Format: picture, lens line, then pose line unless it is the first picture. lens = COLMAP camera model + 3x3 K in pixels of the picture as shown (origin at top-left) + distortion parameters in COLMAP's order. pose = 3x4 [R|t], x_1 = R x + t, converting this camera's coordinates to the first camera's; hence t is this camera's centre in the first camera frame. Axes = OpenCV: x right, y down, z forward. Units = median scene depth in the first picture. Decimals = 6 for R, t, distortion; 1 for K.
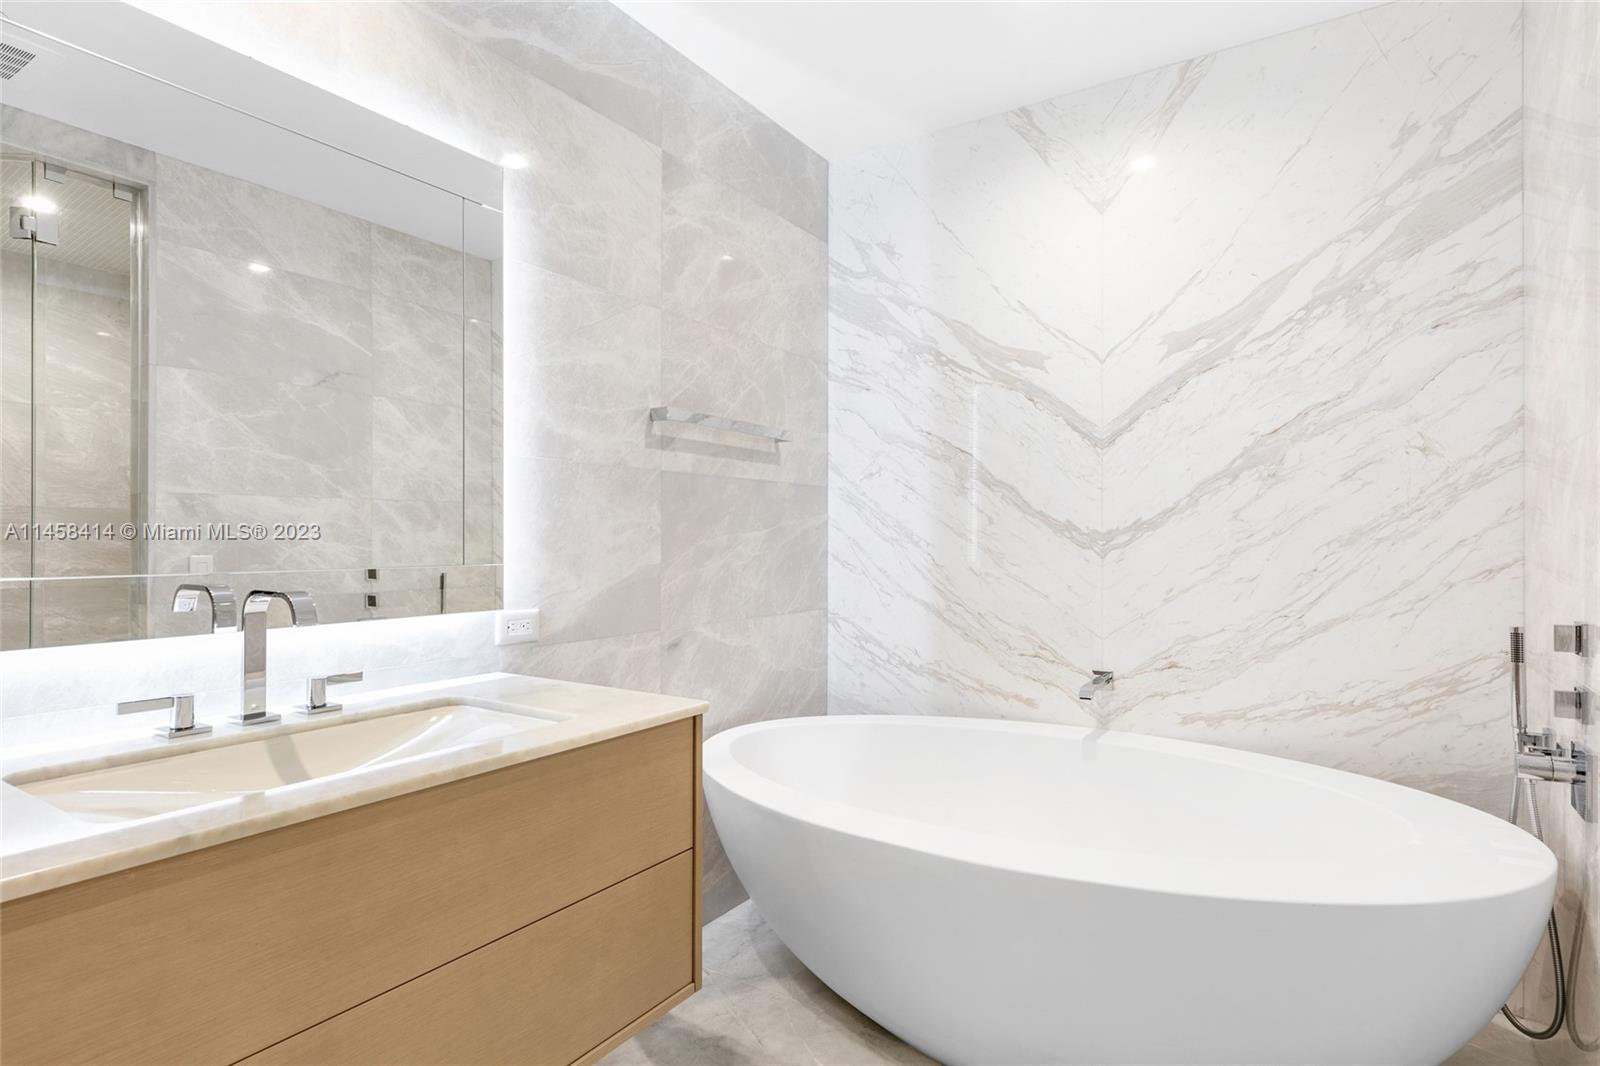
lens RADIAL K [[838.0, 0, 796.5], [0, 838.0, 532.7], [0, 0, 1]] dist [-0.002794, -0.000896]
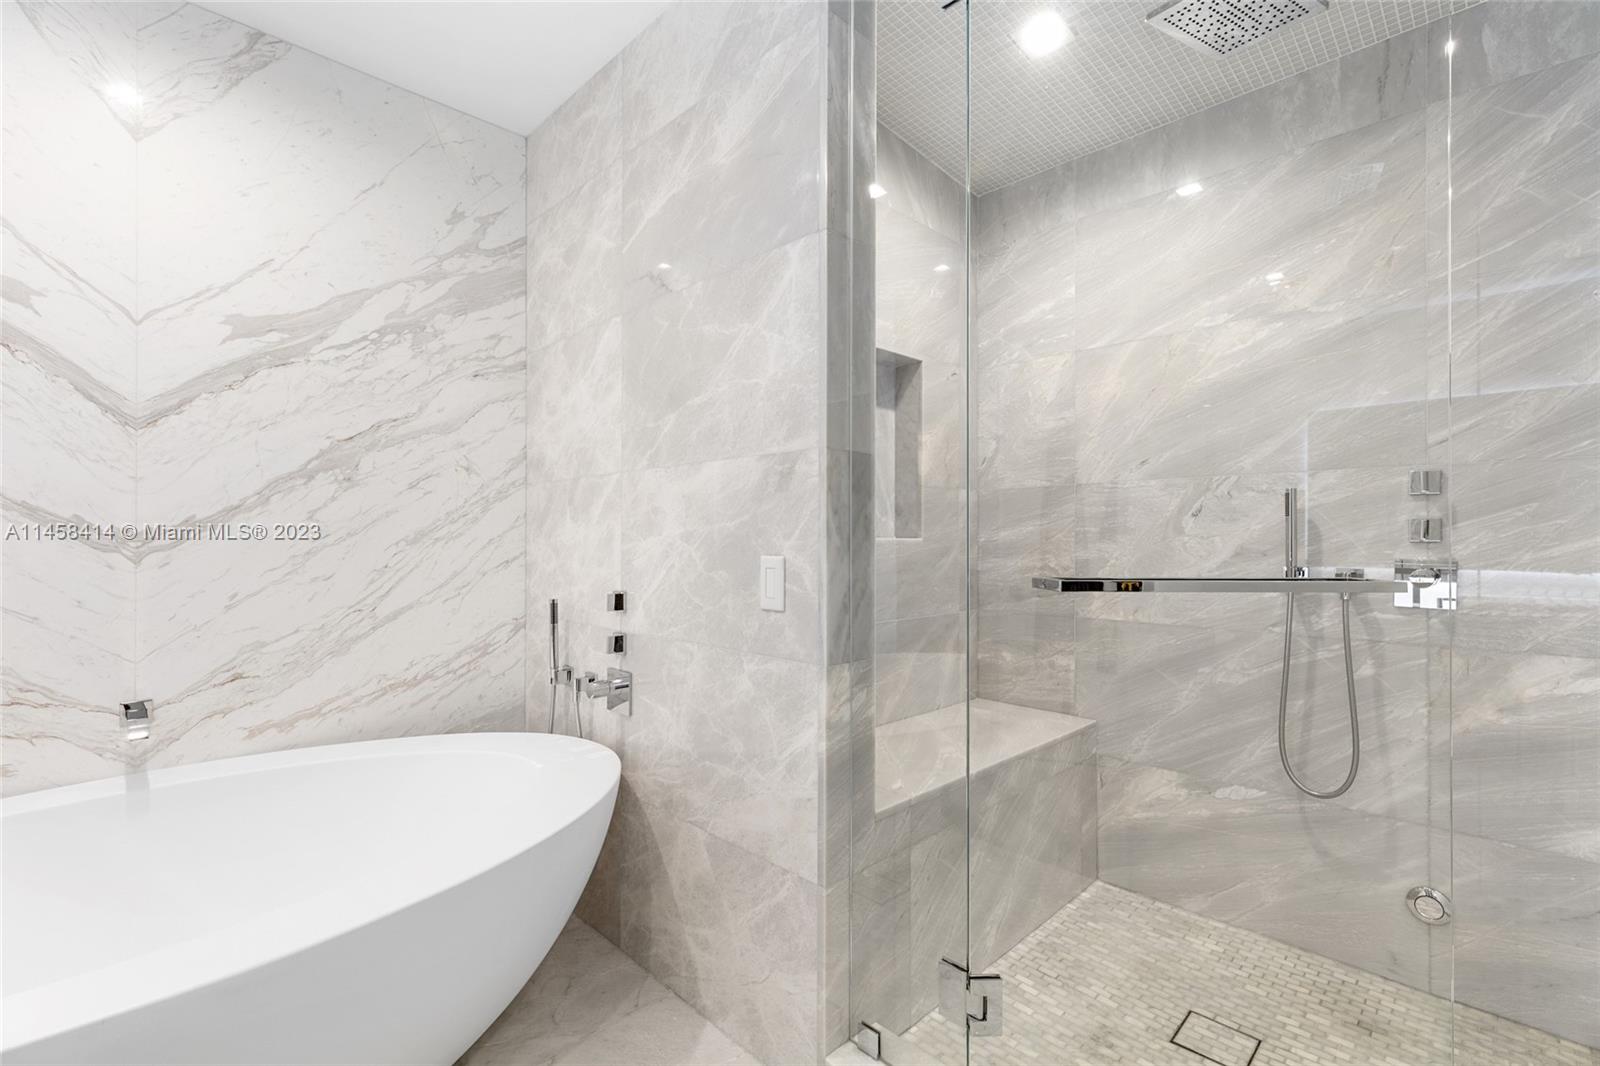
lens RADIAL K [[717.4, 0, 797.1], [0, 717.4, 534.3], [0, 0, 1]] dist [0.006641, -0.000246]
pose [[0.214444, 0.004505, 0.976726, -0.186779], [-0.001886, 0.999989, -0.004198, 0.003911], [-0.976735, -0.000941, 0.214450, 0.225585]]
